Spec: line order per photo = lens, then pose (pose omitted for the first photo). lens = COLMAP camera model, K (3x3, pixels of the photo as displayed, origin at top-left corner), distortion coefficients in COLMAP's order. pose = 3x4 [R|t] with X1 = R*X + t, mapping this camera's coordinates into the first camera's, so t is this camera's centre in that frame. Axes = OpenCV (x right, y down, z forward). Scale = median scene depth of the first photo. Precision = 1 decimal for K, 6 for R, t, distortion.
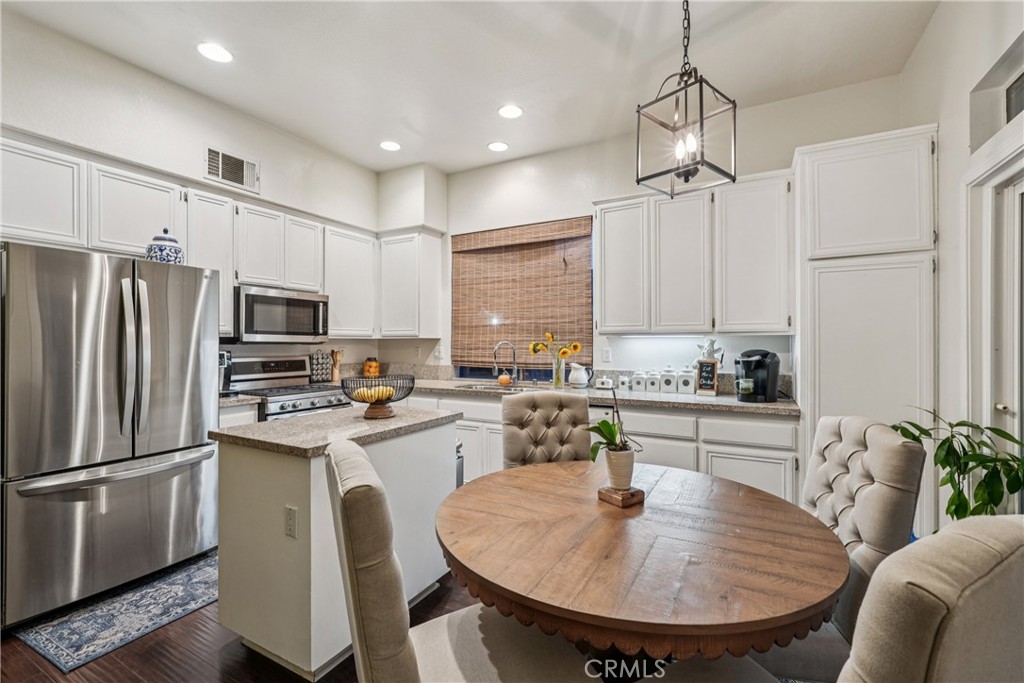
lens RADIAL K [[450.1, 0, 515.1], [0, 450.1, 338.9], [0, 0, 1]] dist [-0.011988, 0.005600]
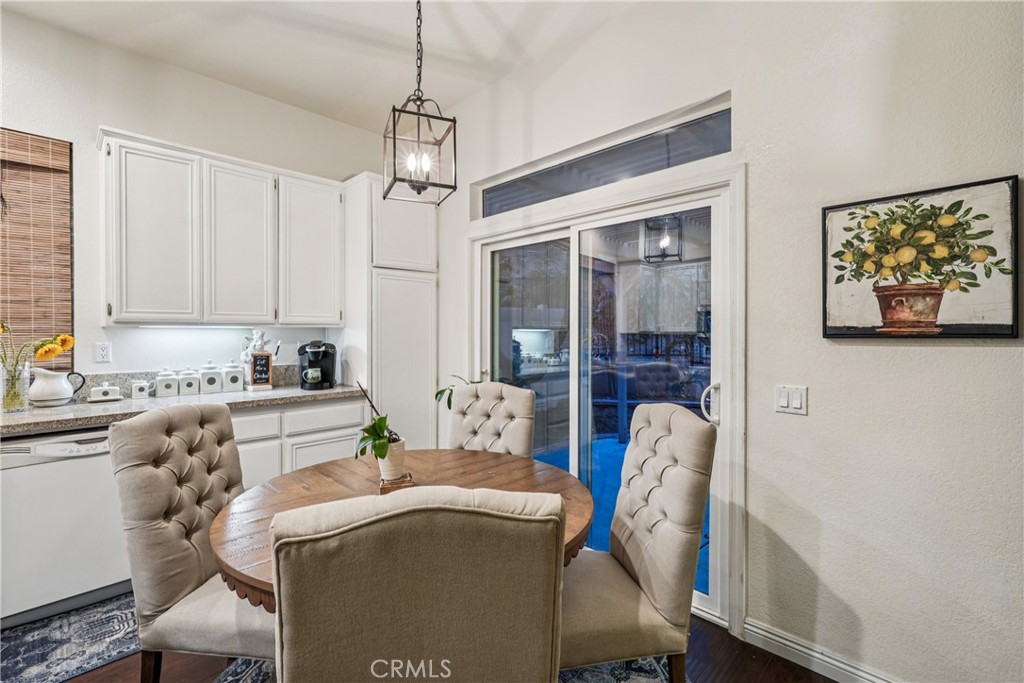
lens RADIAL K [[450.1, 0, 507.5], [0, 450.1, 333.4], [0, 0, 1]] dist [-0.011988, 0.005600]
pose [[0.283888, -0.001605, 0.958856, -0.307908], [-0.005379, 0.999980, 0.003266, 0.000426], [-0.958842, -0.006085, 0.283874, 0.217447]]
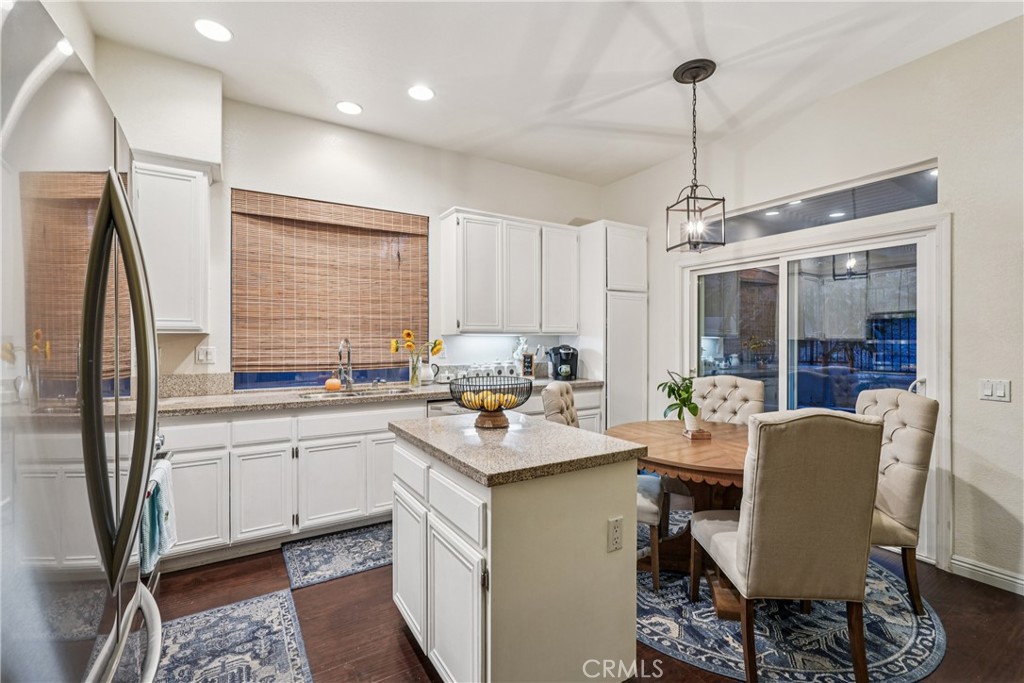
lens RADIAL K [[450.1, 0, 507.0], [0, 450.1, 337.2], [0, 0, 1]] dist [-0.011988, 0.005600]
pose [[0.496395, 0.005305, 0.868081, -0.702720], [-0.007990, 0.999967, -0.001542, 0.001815], [-0.868060, -0.006171, 0.496421, 0.365107]]
